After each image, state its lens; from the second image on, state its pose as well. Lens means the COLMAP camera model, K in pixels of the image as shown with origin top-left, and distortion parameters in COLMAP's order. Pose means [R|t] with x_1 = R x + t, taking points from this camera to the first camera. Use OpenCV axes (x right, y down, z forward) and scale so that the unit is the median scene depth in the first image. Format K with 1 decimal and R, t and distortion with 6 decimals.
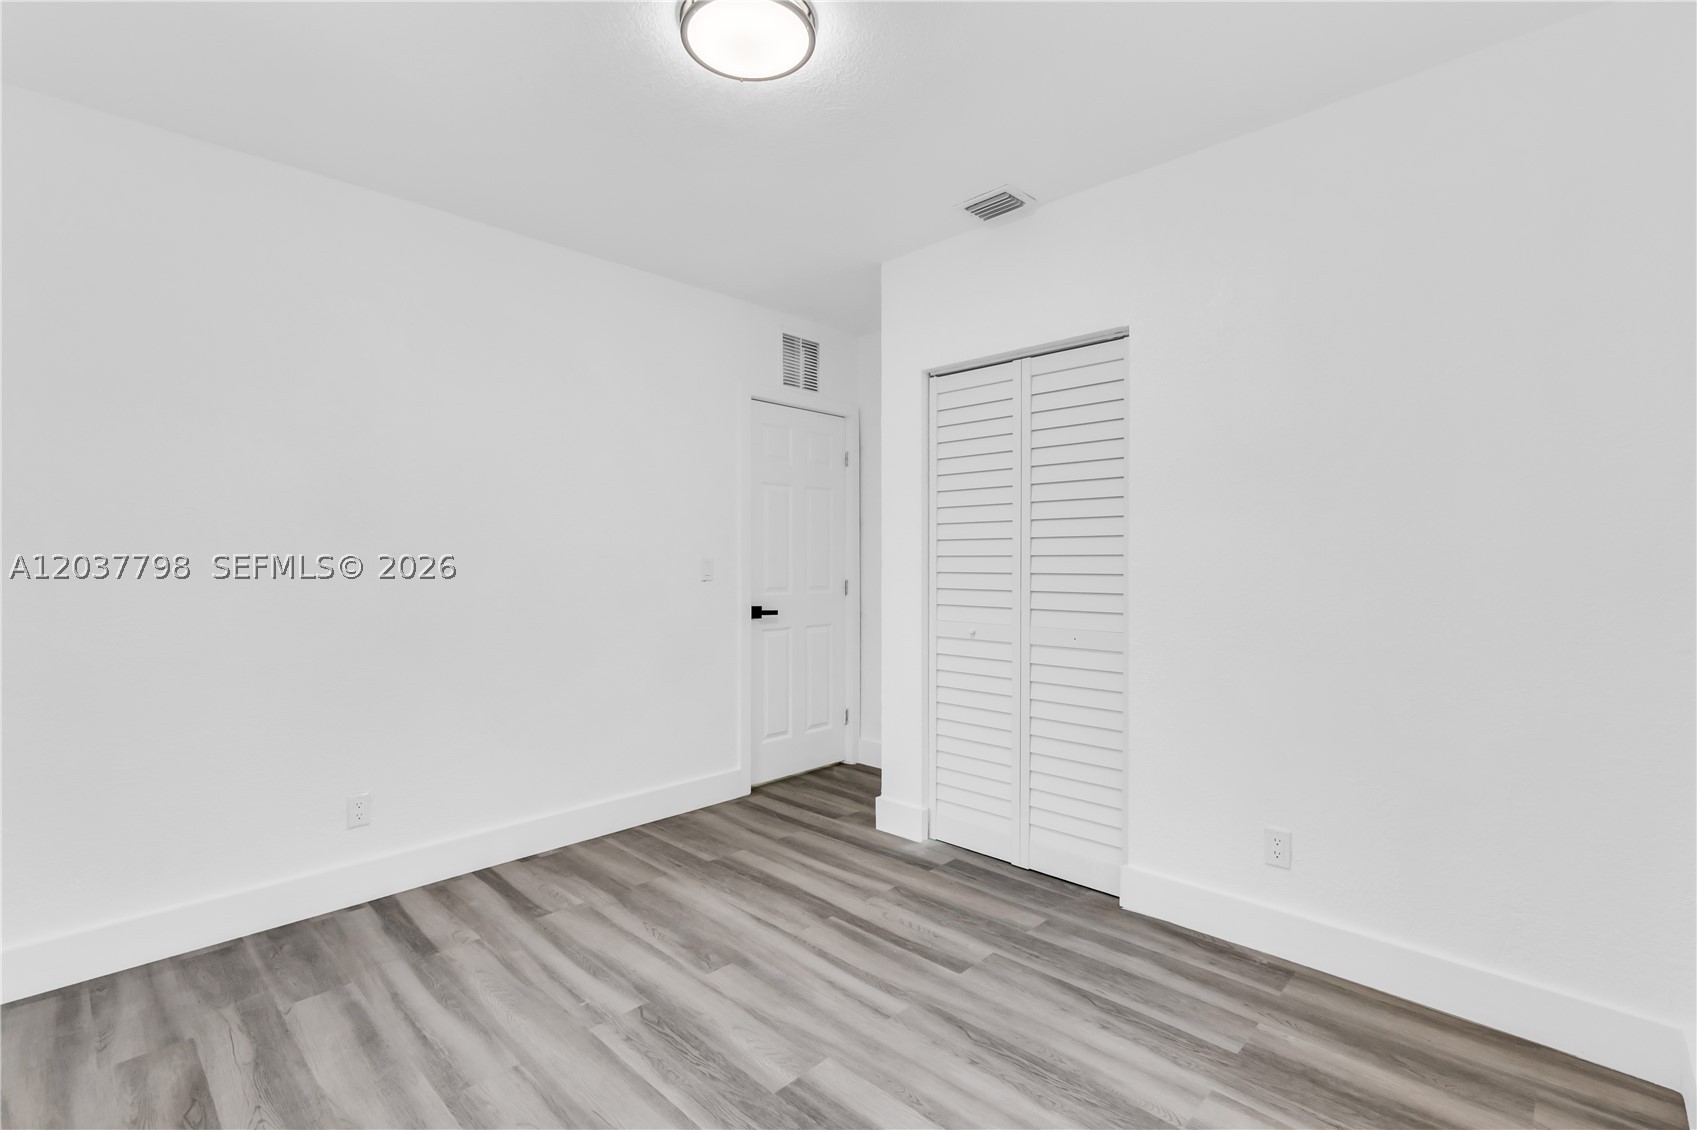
lens RADIAL K [[741.6, 0, 824.5], [0, 741.6, 553.2], [0, 0, 1]] dist [-0.000048, 0.000668]
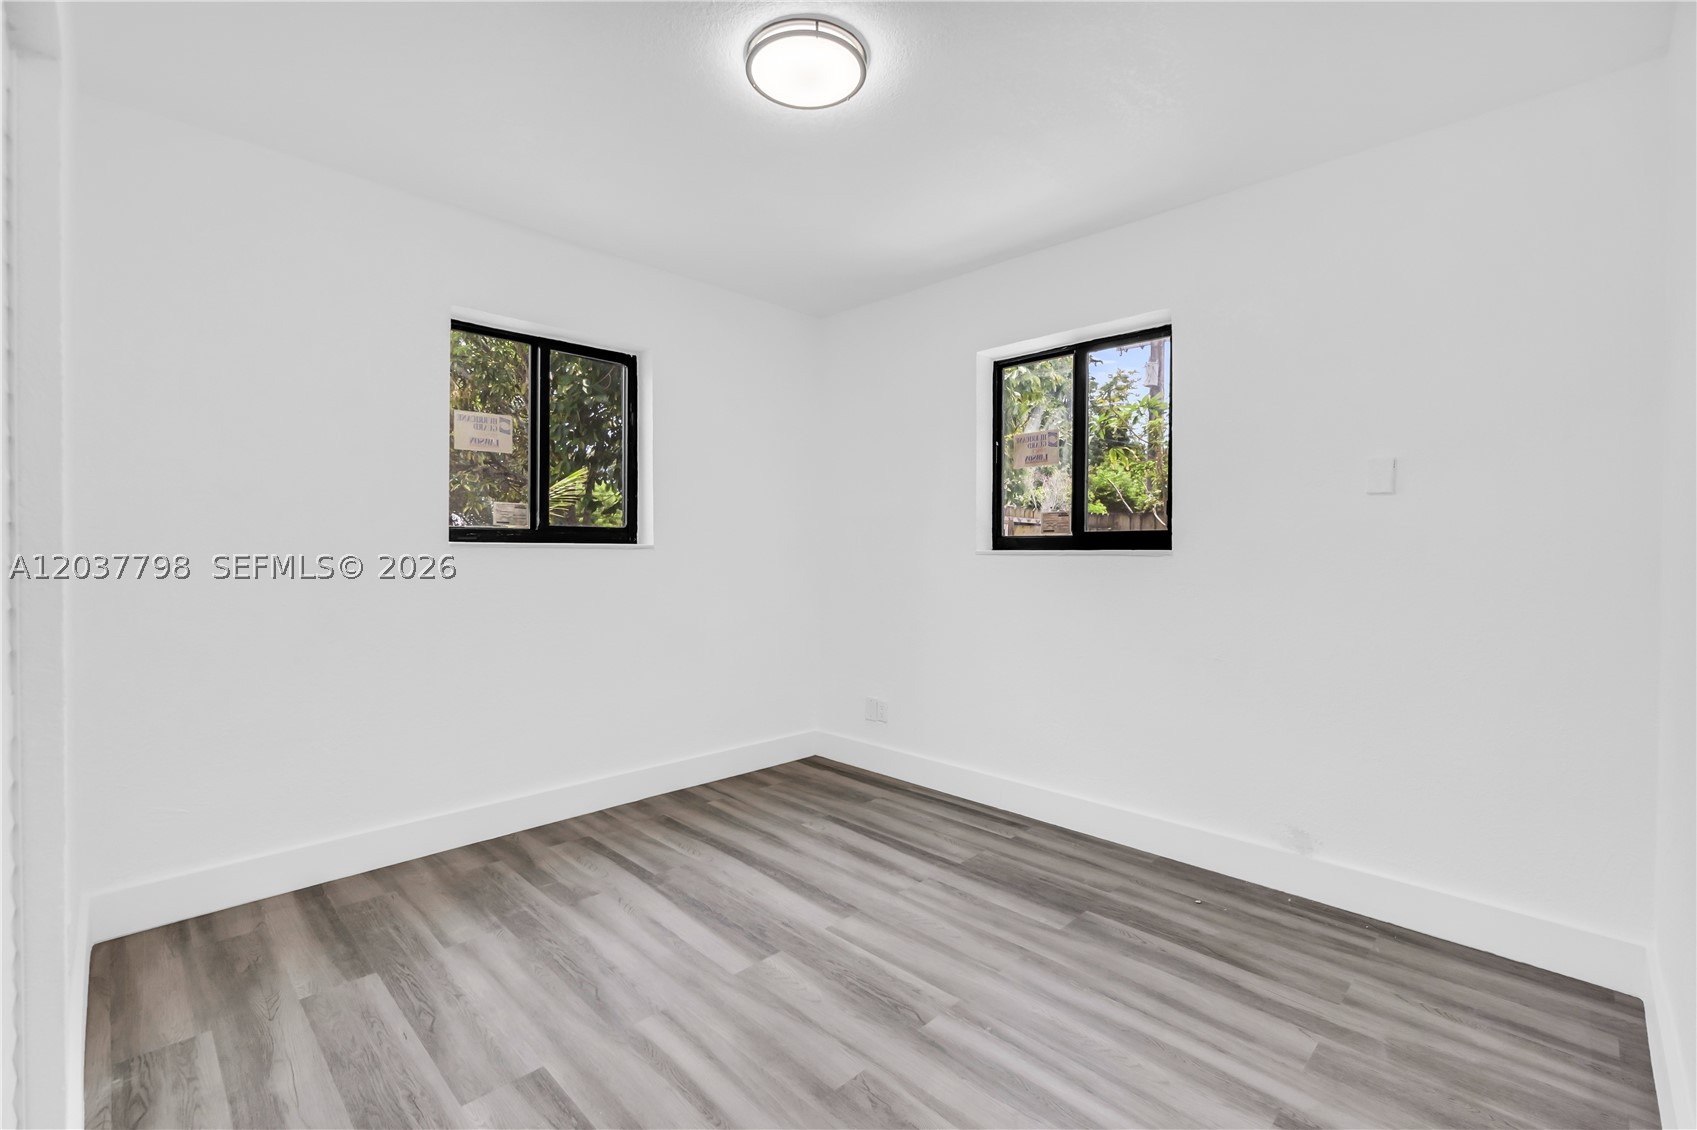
lens RADIAL K [[741.6, 0, 824.5], [0, 741.6, 553.2], [0, 0, 1]] dist [-0.000048, 0.000668]
pose [[-0.999786, -0.005831, 0.019858, -0.142154], [-0.005886, 0.999979, -0.002710, 0.026208], [-0.019842, -0.002826, -0.999799, 1.981733]]
